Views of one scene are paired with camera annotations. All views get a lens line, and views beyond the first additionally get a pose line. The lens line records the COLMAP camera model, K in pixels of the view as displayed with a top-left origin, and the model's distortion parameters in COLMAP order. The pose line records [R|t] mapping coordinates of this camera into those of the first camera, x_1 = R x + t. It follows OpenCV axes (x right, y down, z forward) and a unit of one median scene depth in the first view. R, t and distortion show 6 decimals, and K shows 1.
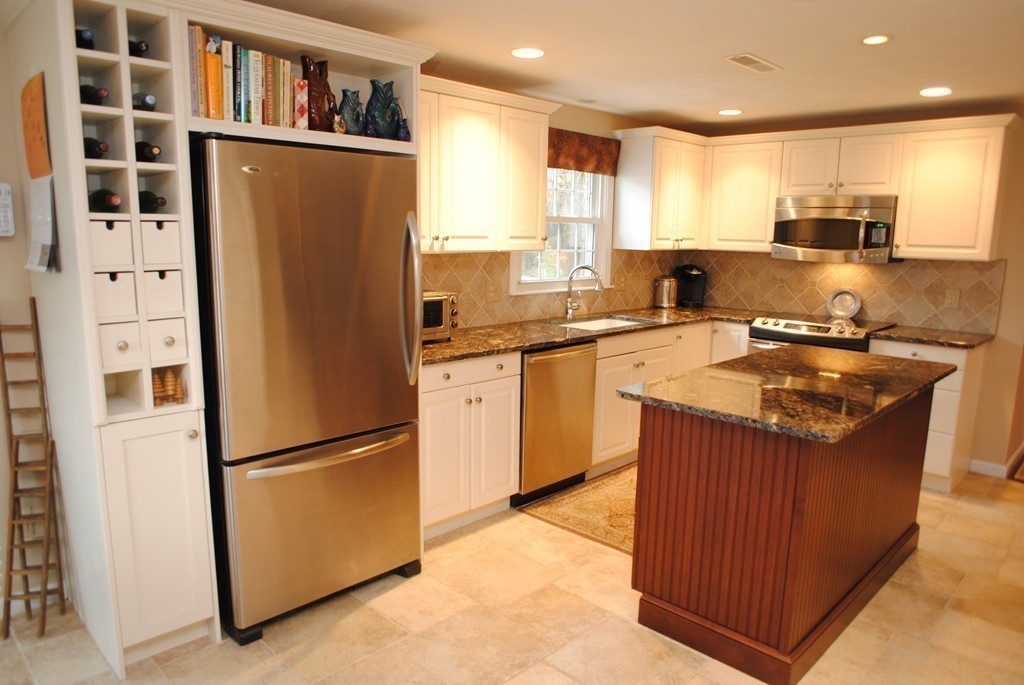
lens RADIAL K [[679.6, 0, 512.6], [0, 679.6, 355.7], [0, 0, 1]] dist [-0.076522, 0.027228]
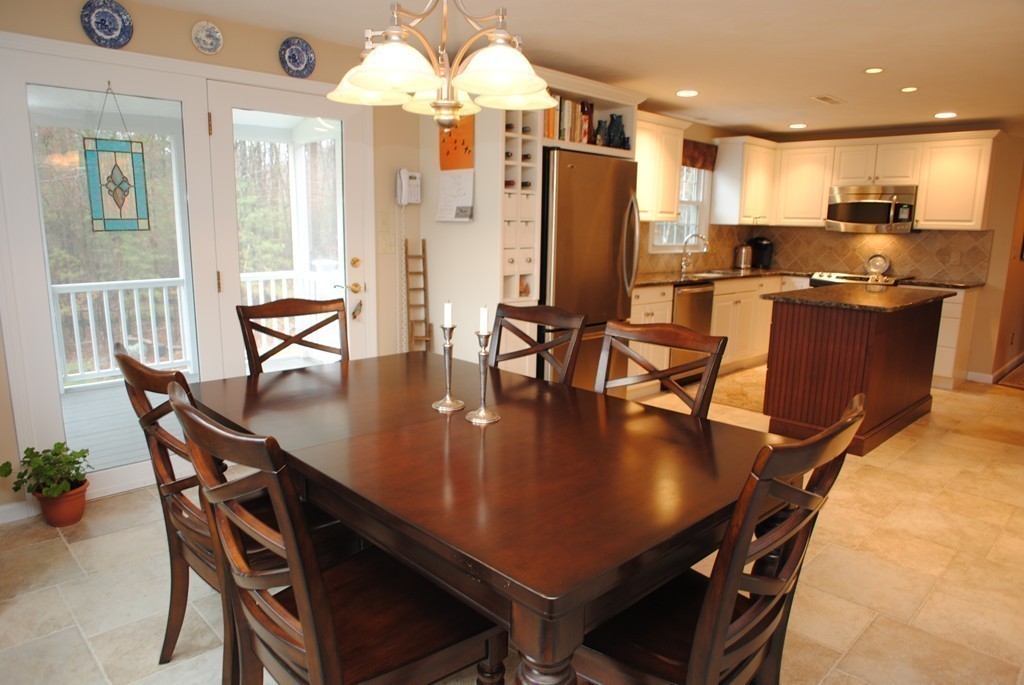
lens RADIAL K [[655.0, 0, 509.8], [0, 655.0, 357.7], [0, 0, 1]] dist [-0.075158, 0.020391]
pose [[0.999582, 0.004795, -0.028495, -0.266025], [-0.004169, 0.999750, 0.021982, 0.106859], [0.028593, -0.021854, 0.999352, -0.414462]]
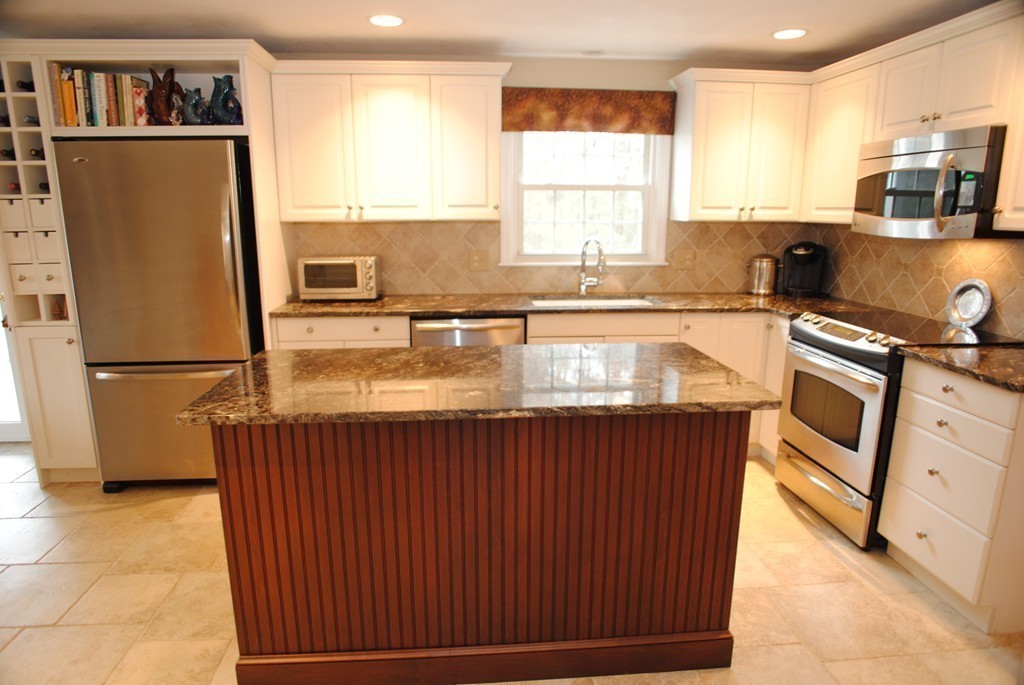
lens RADIAL K [[628.5, 0, 512.6], [0, 628.5, 357.8], [0, 0, 1]] dist [-0.068452, 0.022065]
pose [[0.764823, 0.132612, -0.630444, 0.623538], [-0.104307, 0.991163, 0.081948, -0.033481], [0.635740, 0.003084, 0.771897, 0.309595]]
